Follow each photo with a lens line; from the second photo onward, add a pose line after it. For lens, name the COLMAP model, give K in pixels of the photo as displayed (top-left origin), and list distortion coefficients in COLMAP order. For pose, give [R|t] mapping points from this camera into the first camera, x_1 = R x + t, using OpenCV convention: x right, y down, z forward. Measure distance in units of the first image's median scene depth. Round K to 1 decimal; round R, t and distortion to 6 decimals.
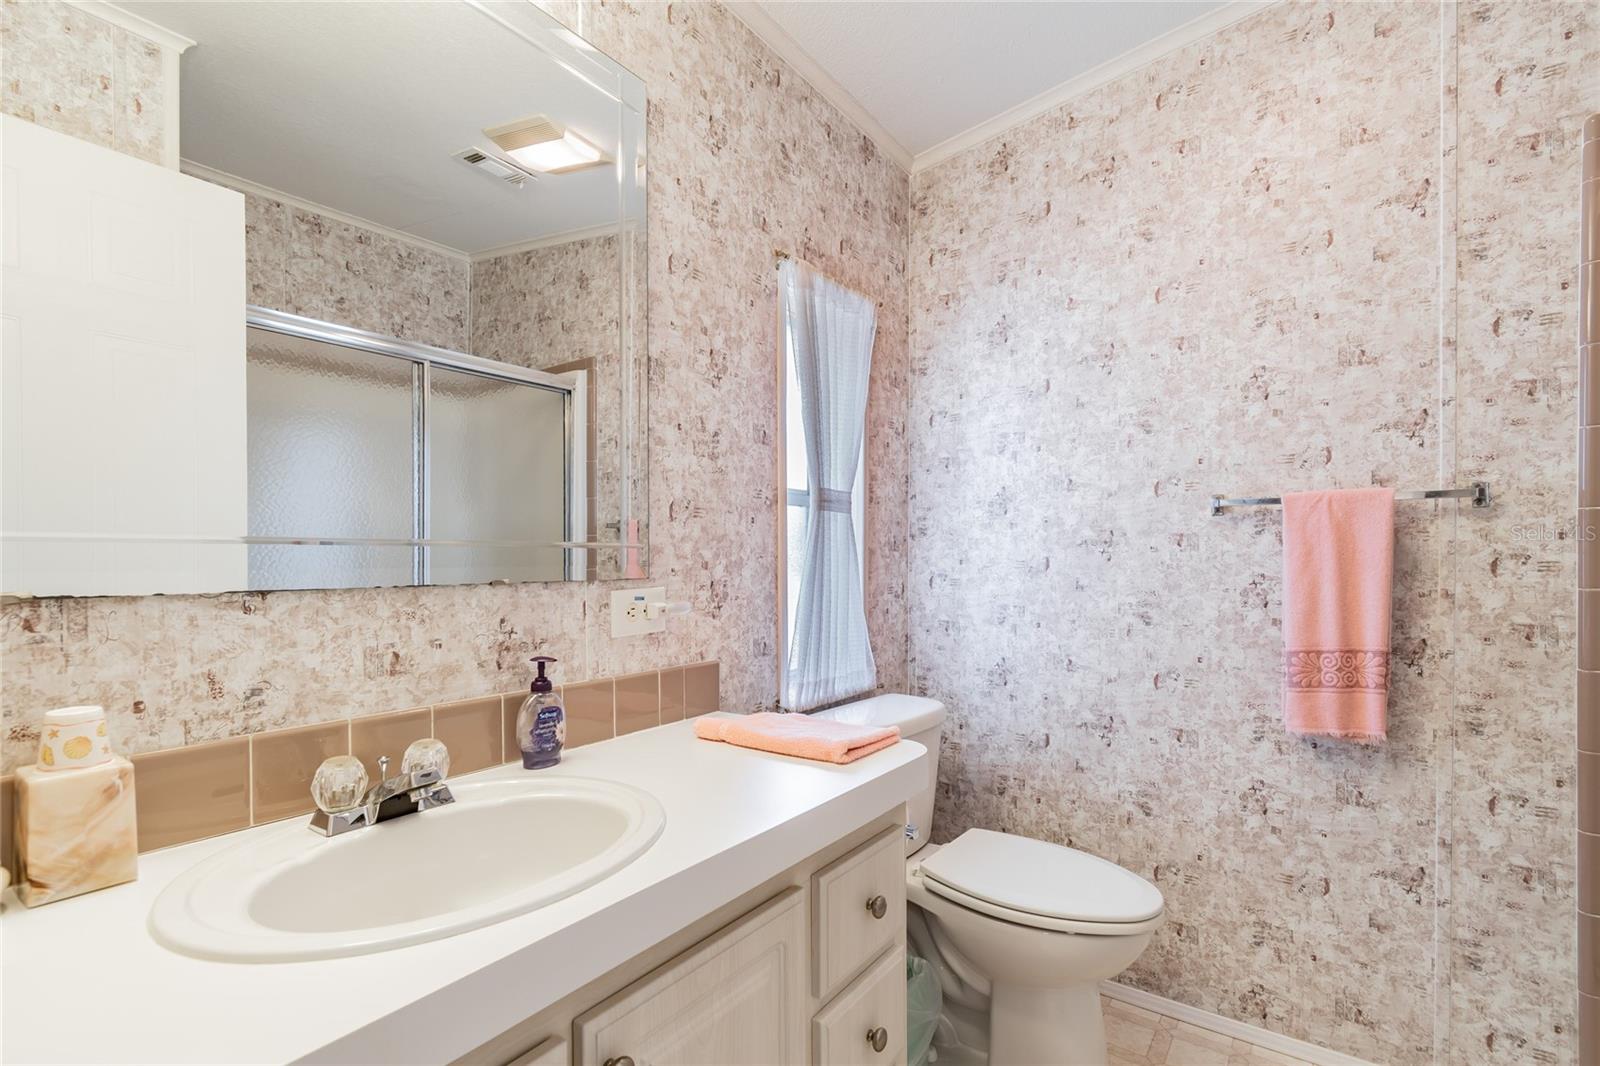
lens RADIAL K [[777.8, 0, 773.9], [0, 777.8, 569.8], [0, 0, 1]] dist [0.003461, 0.000441]
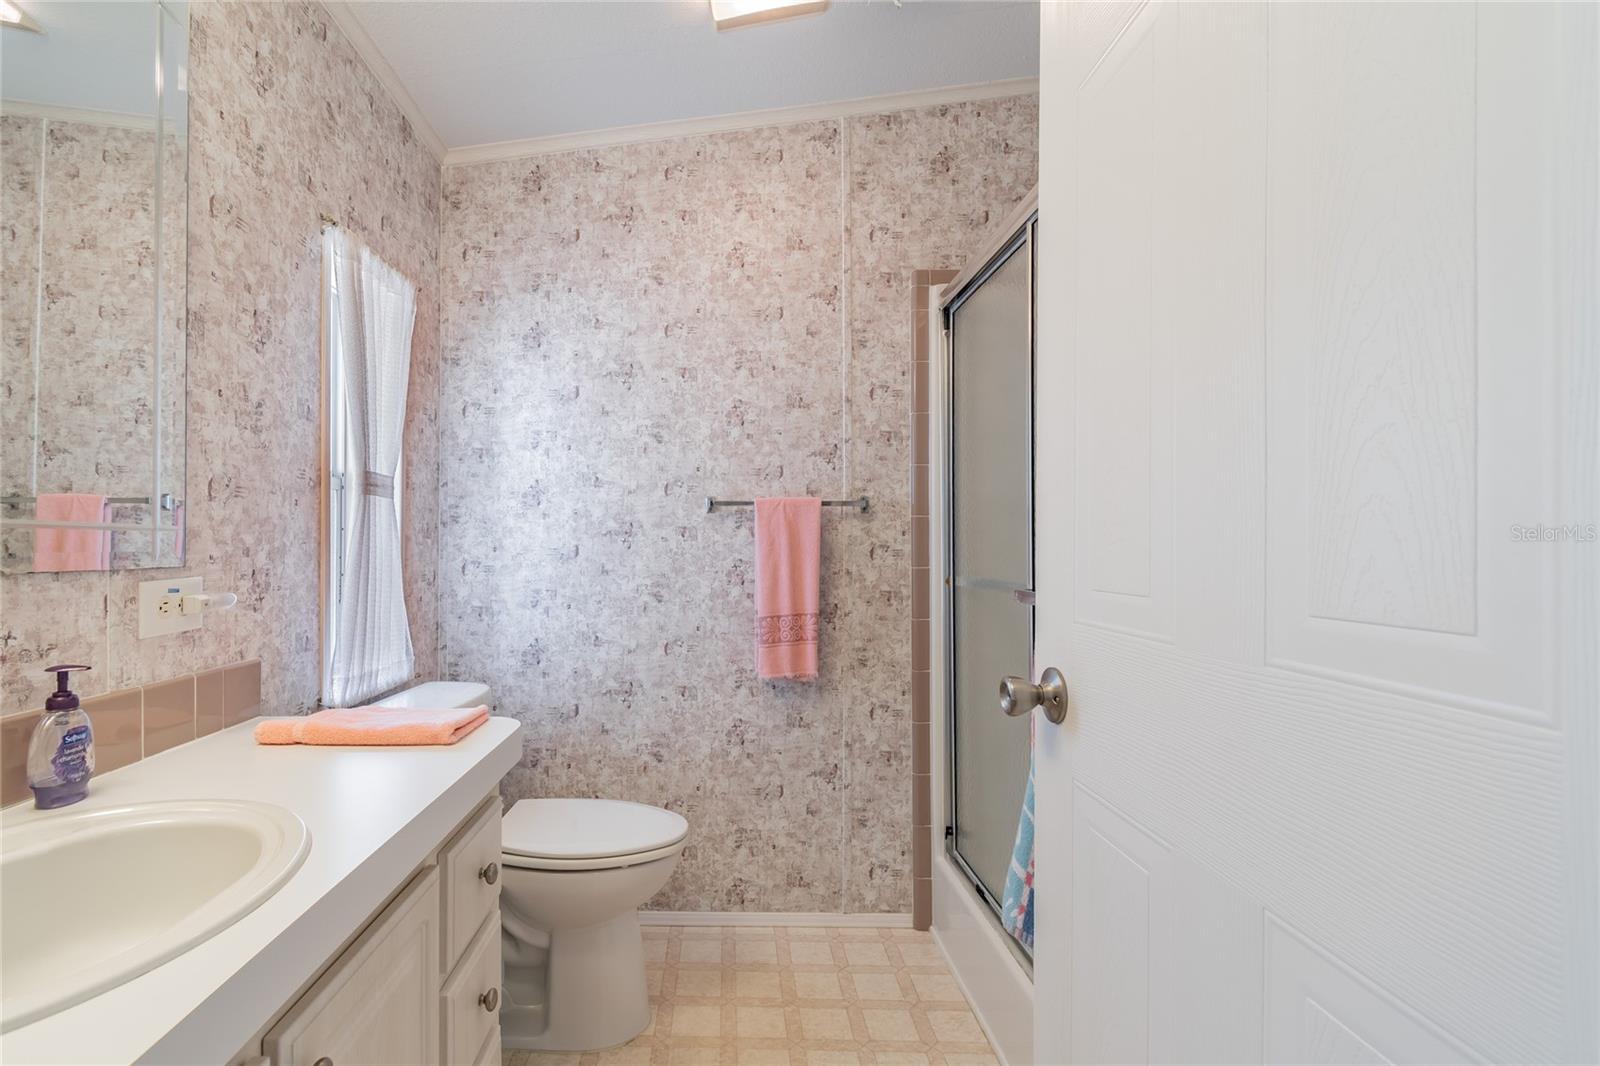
lens RADIAL K [[746.9, 0, 762.9], [0, 746.9, 543.1], [0, 0, 1]] dist [0.004892, -0.001776]
pose [[0.802552, 0.007631, 0.596533, -0.092739], [0.004000, 0.999827, -0.018172, 0.001550], [-0.596568, 0.016970, 0.802383, -0.023980]]
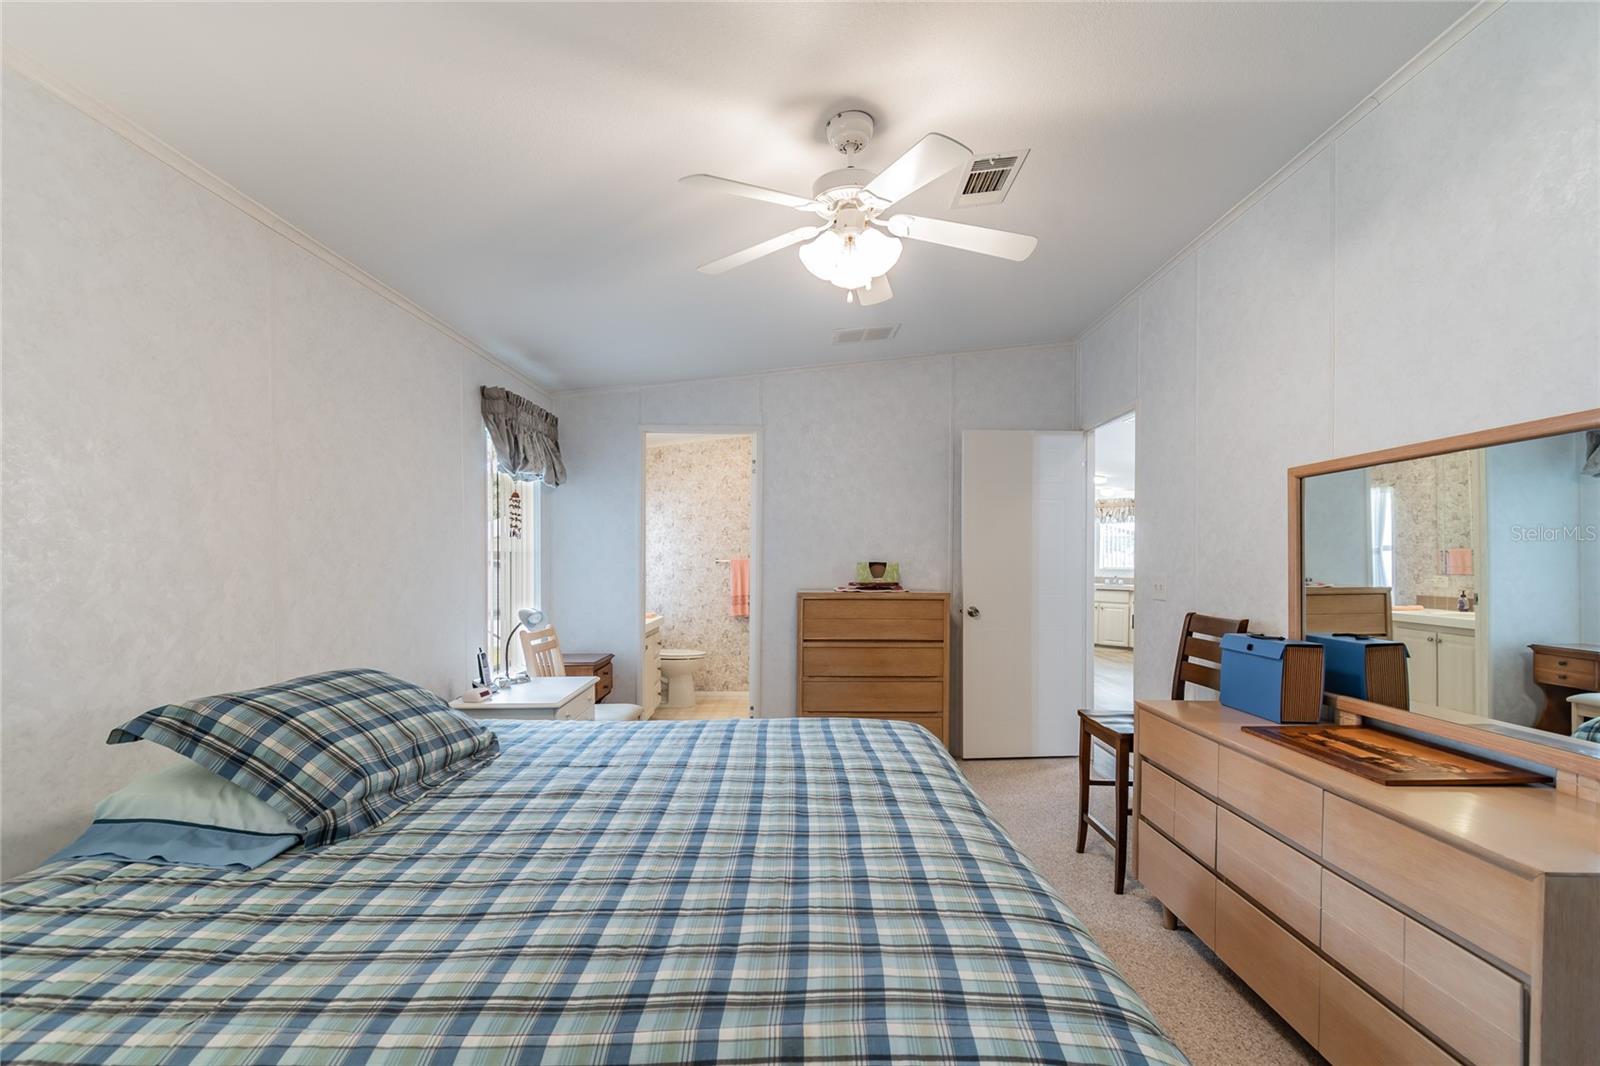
lens RADIAL K [[746.9, 0, 799.7], [0, 746.9, 537.3], [0, 0, 1]] dist [0.004892, -0.001776]
pose [[0.790475, 0.003972, 0.612482, -1.547317], [0.006814, 0.999860, -0.015279, -0.155828], [-0.612457, 0.016251, 0.790337, -2.458422]]
